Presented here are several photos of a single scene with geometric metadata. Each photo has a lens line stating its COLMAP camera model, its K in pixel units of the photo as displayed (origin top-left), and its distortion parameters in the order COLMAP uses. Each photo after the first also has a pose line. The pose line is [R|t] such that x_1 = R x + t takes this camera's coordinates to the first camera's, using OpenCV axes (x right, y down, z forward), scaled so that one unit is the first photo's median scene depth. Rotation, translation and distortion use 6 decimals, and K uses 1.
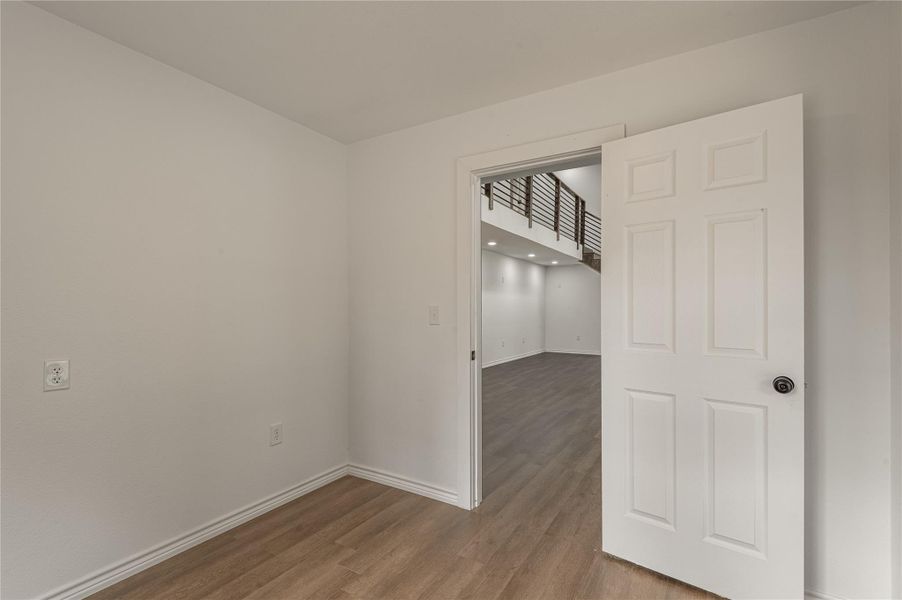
lens RADIAL K [[415.3, 0, 450.8], [0, 415.3, 308.3], [0, 0, 1]] dist [0.001192, -0.000176]
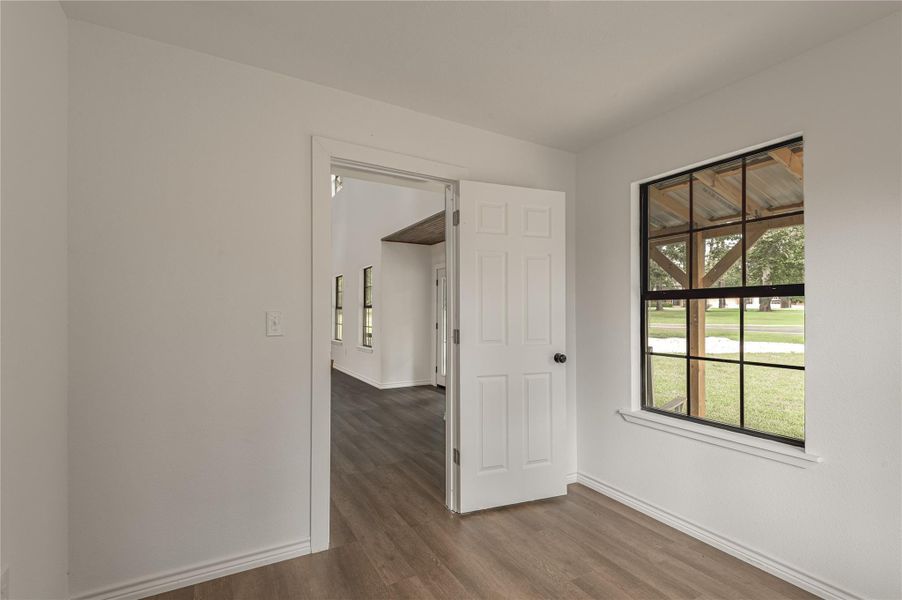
lens RADIAL K [[415.3, 0, 450.8], [0, 415.3, 308.3], [0, 0, 1]] dist [0.001192, -0.000176]
pose [[0.480279, 0.006988, 0.877088, -0.775130], [0.001723, 0.999959, -0.008910, -0.006090], [-0.877114, 0.005790, 0.480247, 0.471748]]
